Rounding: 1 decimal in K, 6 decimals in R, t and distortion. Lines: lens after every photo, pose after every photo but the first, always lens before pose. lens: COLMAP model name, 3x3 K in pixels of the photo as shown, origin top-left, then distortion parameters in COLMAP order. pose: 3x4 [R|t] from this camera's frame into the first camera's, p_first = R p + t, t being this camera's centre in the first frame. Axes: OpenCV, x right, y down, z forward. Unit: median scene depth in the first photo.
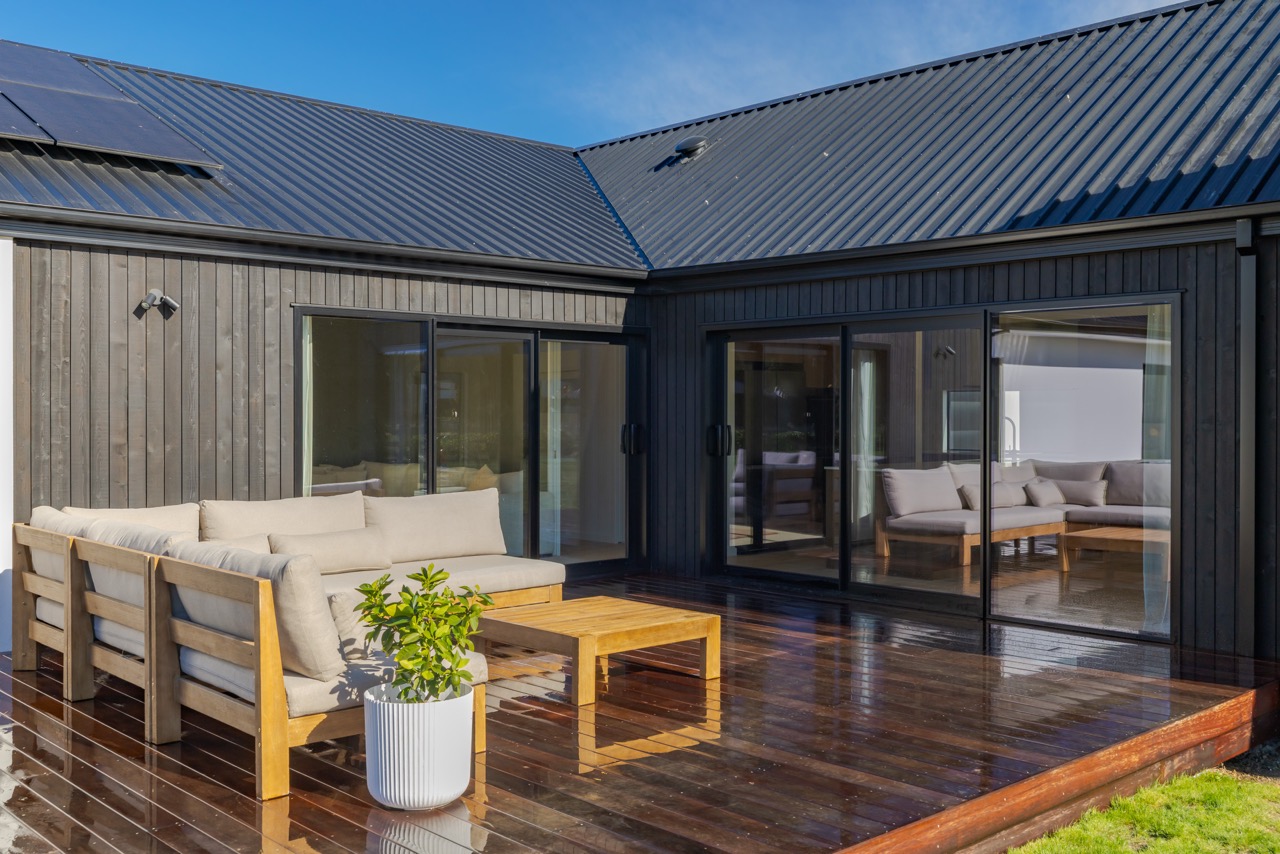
lens RADIAL K [[1237.9, 0, 640.0], [0, 1237.9, 427.0], [0, 0, 1]] dist [0.000351, -0.017160]
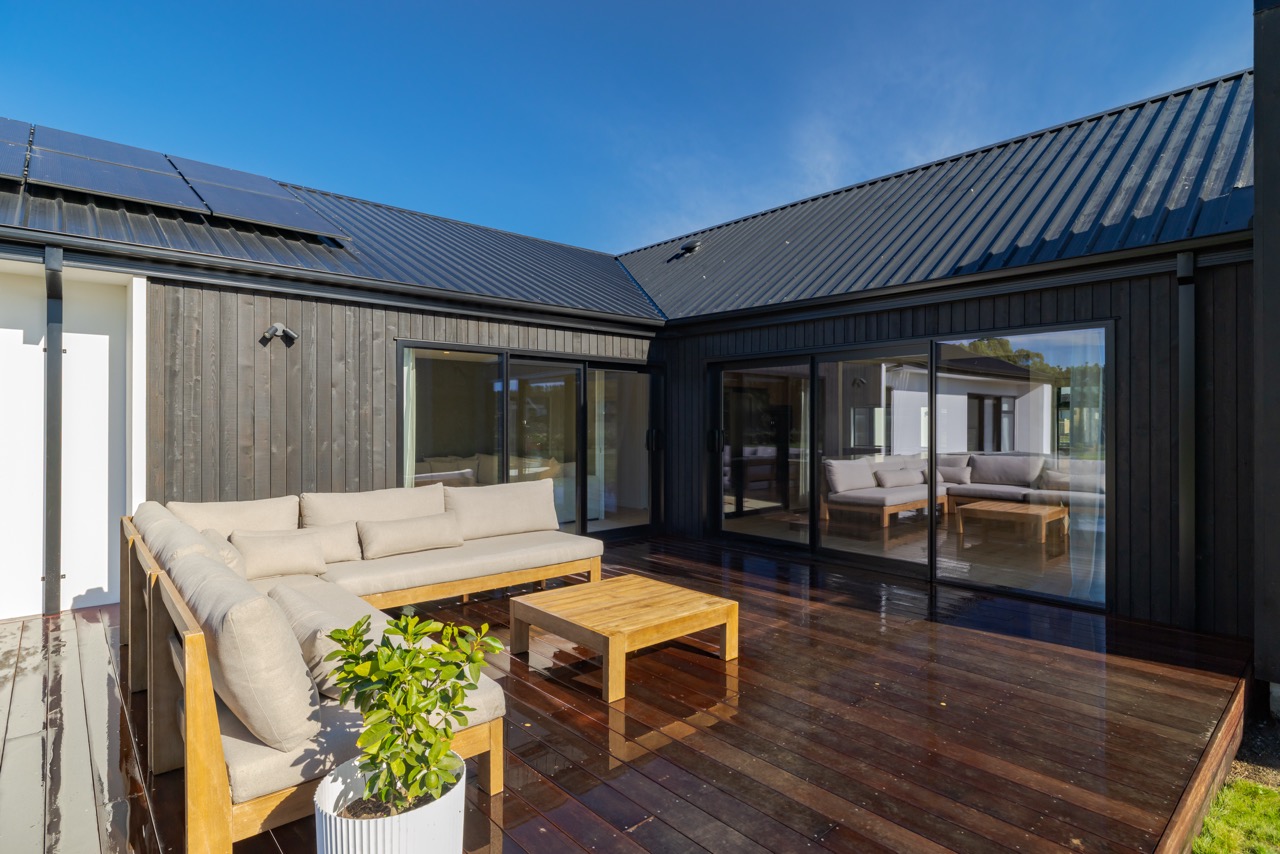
lens RADIAL K [[655.2, 0, 640.0], [0, 655.2, 427.0], [0, 0, 1]] dist [-0.002726, -0.000432]
pose [[0.999789, -0.000783, -0.020512, -0.008415], [0.000681, 0.999987, -0.004993, -0.001675], [0.020515, 0.004978, 0.999777, 0.308602]]
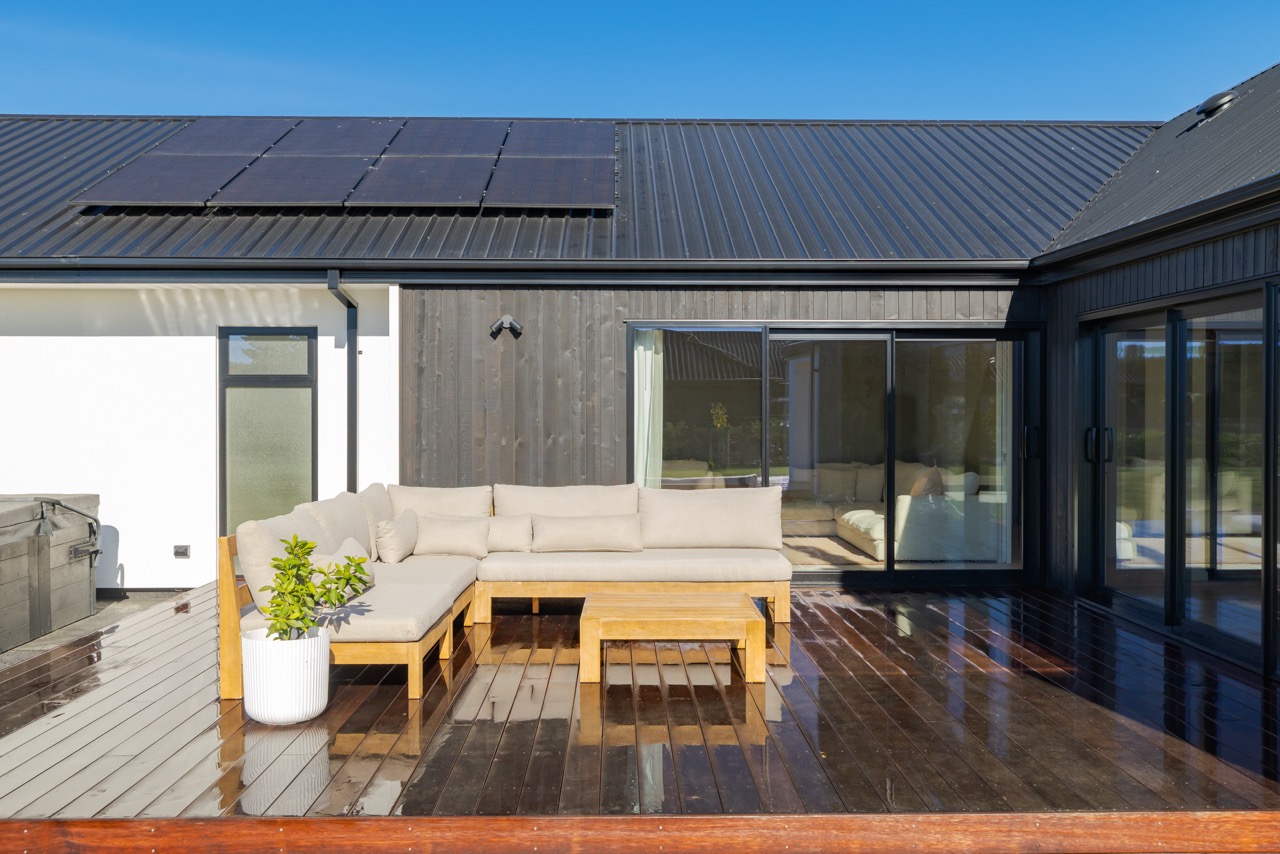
lens RADIAL K [[1202.0, 0, 640.0], [0, 1202.0, 427.0], [0, 0, 1]] dist [-0.004312, -0.000604]
pose [[0.742547, 0.007556, -0.669751, 0.475866], [-0.007072, 0.999969, 0.003441, -0.002802], [0.669756, 0.002181, 0.742578, 0.168517]]
